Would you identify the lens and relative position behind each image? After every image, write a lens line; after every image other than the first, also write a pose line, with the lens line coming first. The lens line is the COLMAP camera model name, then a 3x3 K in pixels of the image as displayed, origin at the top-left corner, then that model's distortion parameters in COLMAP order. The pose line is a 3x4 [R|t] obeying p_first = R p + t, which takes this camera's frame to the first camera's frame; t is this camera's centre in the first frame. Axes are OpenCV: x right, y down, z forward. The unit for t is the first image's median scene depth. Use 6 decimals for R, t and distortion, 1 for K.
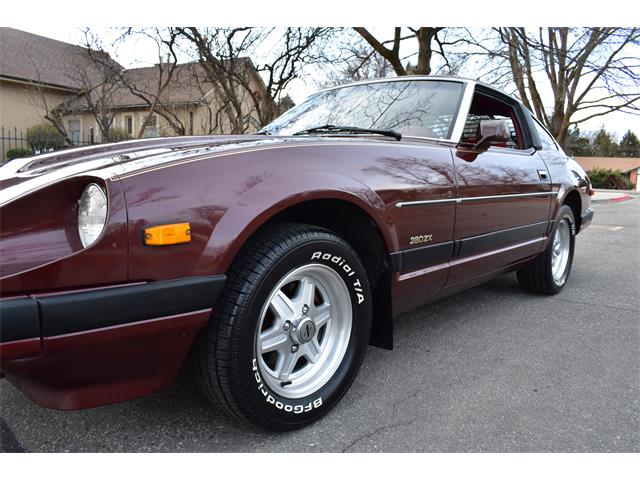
lens RADIAL K [[497.0, 0, 320.0], [0, 497.0, 240.0], [0, 0, 1]] dist [-0.093826, 0.013790]
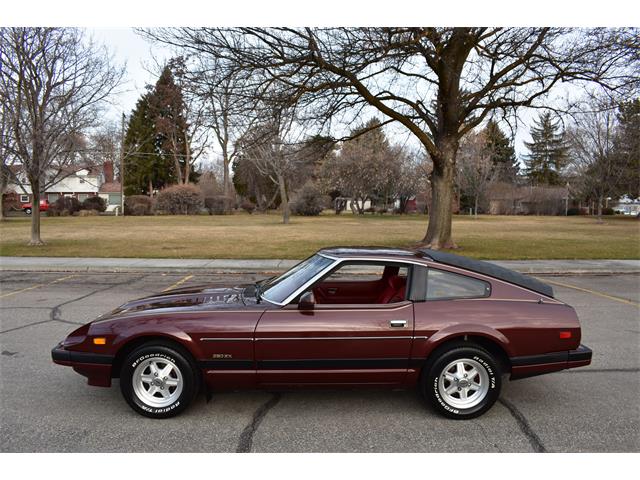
lens RADIAL K [[497.0, 0, 320.0], [0, 497.0, 240.0], [0, 0, 1]] dist [-0.093826, 0.013790]
pose [[0.678176, 0.020004, -0.734627, 1.791976], [-0.087547, 0.994710, -0.053734, -0.370047], [0.729666, 0.100756, 0.676340, -0.154489]]
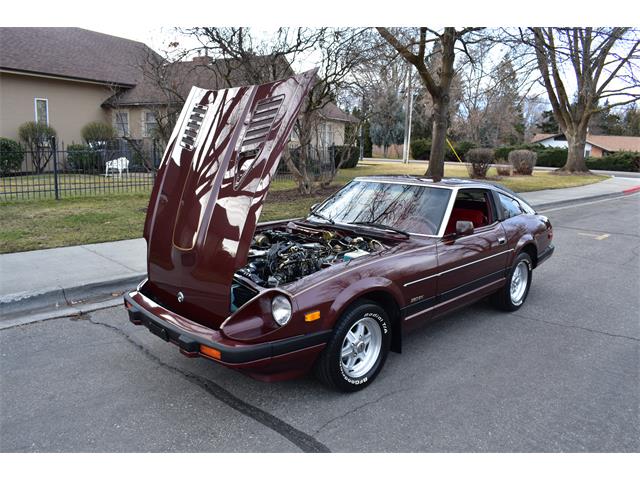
lens RADIAL K [[497.0, 0, 320.0], [0, 497.0, 240.0], [0, 0, 1]] dist [-0.093826, 0.013790]
pose [[0.998688, 0.009793, -0.050261, -0.074625], [-0.007027, 0.998466, 0.054918, -0.300349], [0.050722, -0.054493, 0.997225, -0.856052]]
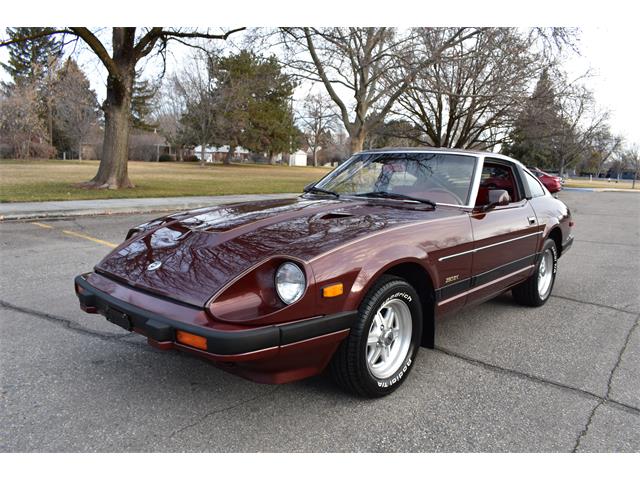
lens RADIAL K [[497.0, 0, 320.0], [0, 497.0, 240.0], [0, 0, 1]] dist [-0.093826, 0.013790]
pose [[0.999937, 0.004579, 0.010240, -0.203072], [-0.004670, 0.999950, 0.008863, -0.120142], [-0.010199, -0.008910, 0.999908, -0.492257]]
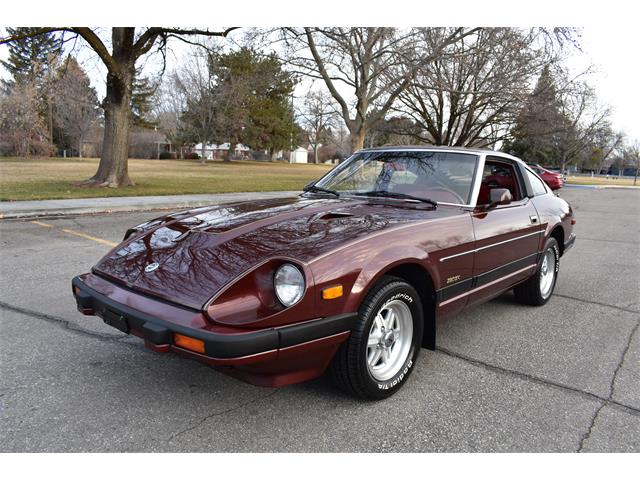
lens RADIAL K [[497.0, 0, 320.0], [0, 497.0, 240.0], [0, 0, 1]] dist [-0.093826, 0.013790]
pose [[0.999962, 0.002570, 0.008364, -0.199724], [-0.002693, 0.999888, 0.014721, -0.128388], [-0.008325, -0.014743, 0.999857, -0.476309]]
